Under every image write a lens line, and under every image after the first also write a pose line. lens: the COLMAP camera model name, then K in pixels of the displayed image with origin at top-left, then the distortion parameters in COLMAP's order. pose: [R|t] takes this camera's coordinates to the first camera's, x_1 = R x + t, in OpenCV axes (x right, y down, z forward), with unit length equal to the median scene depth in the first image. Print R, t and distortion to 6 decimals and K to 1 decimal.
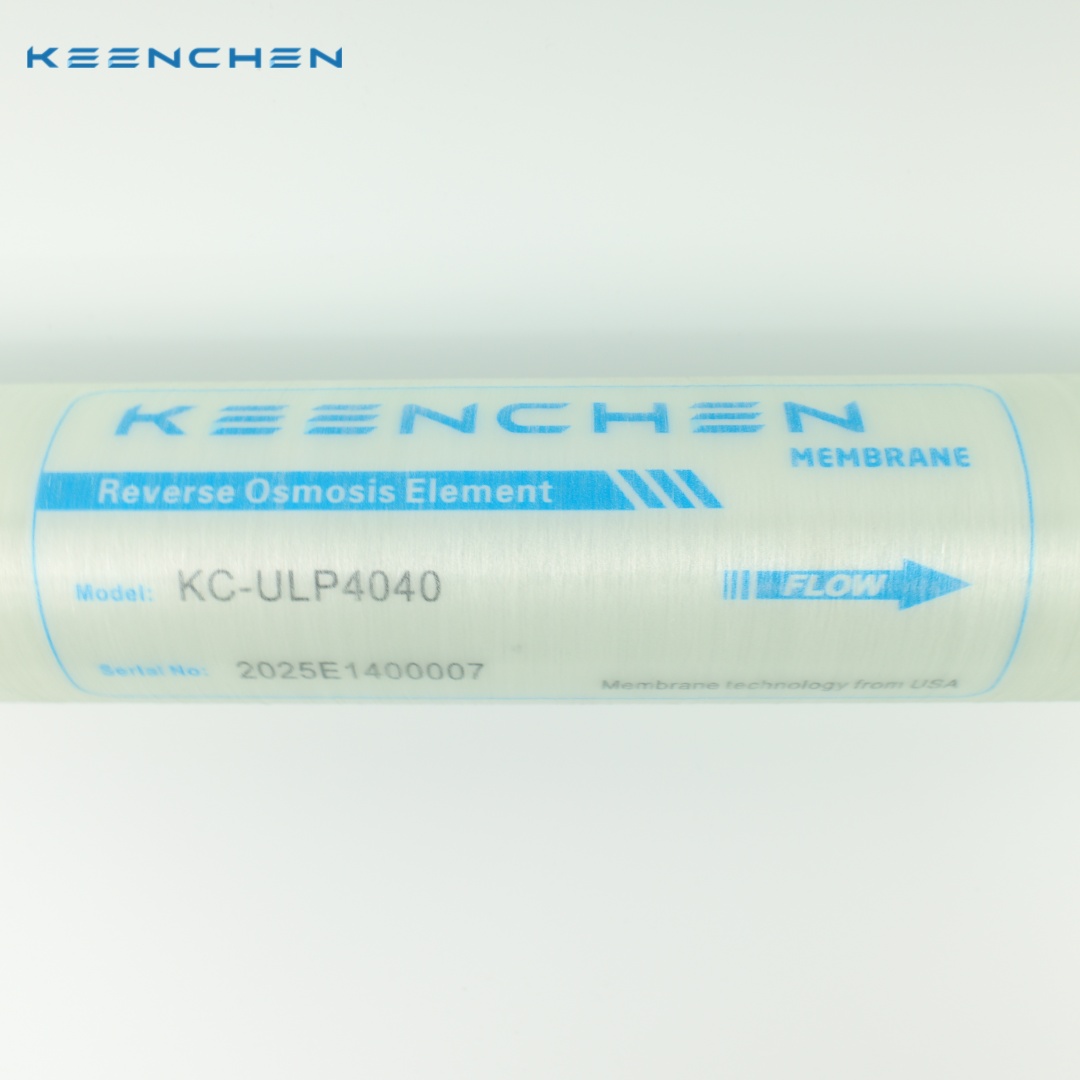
lens RADIAL K [[977.6, 0, 532.1], [0, 977.6, 540.3], [0, 0, 1]] dist [-0.021207, 0.000000]
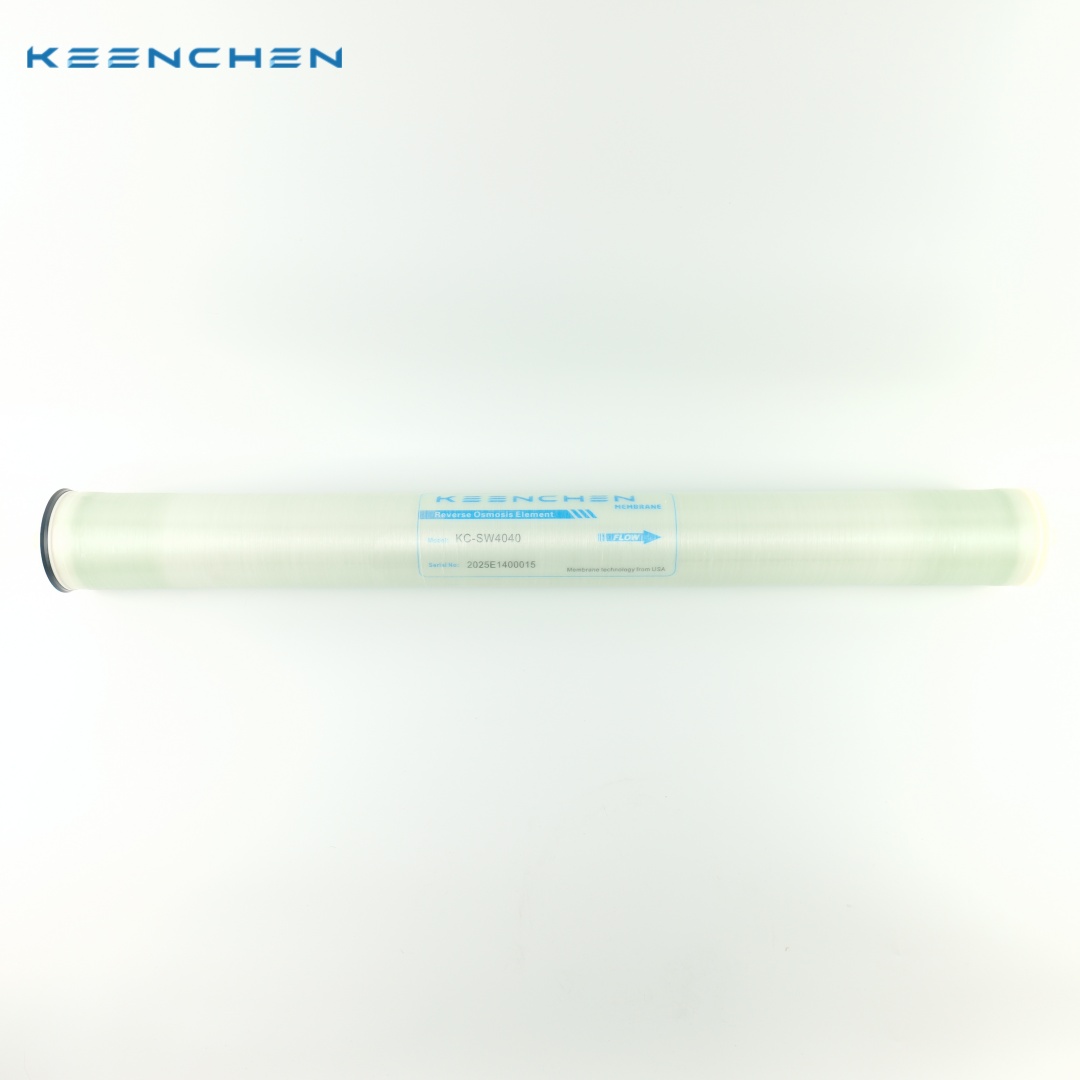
lens RADIAL K [[1062.6, 0, 541.1], [0, 1062.6, 534.9], [0, 0, 1]] dist [-0.009463, 0.000000]
pose [[0.999641, 0.003700, 0.026540, -0.138428], [0.003863, 0.960173, -0.279379, 1.192502], [-0.026517, 0.279381, 0.959814, -2.991472]]
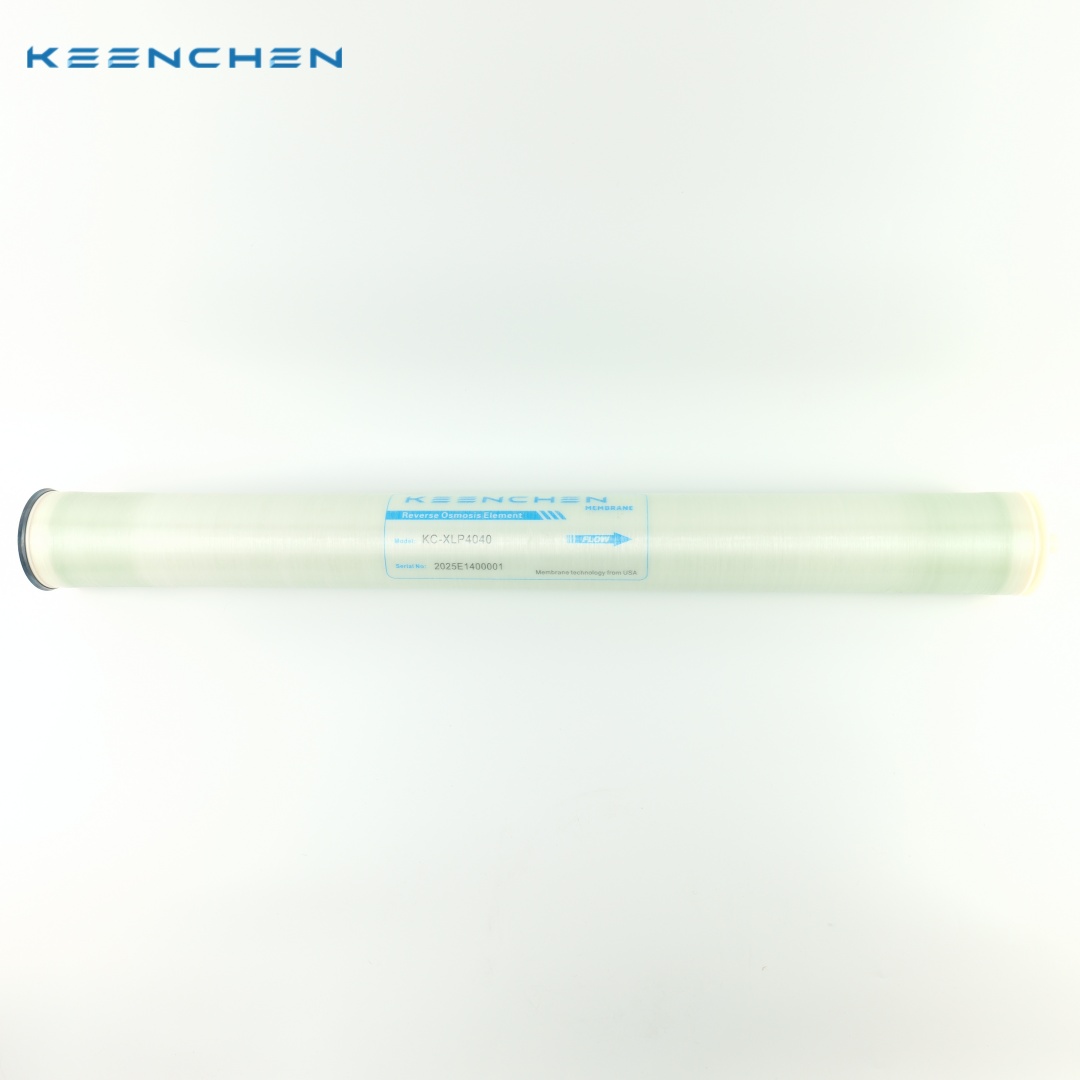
lens RADIAL K [[1062.6, 0, 541.8], [0, 1062.6, 540.1], [0, 0, 1]] dist [-0.009463, 0.000000]
pose [[0.999190, 0.010799, -0.038757, 0.255323], [-0.021183, 0.960180, -0.278577, 1.175679], [0.034206, 0.279173, 0.959632, -2.898604]]
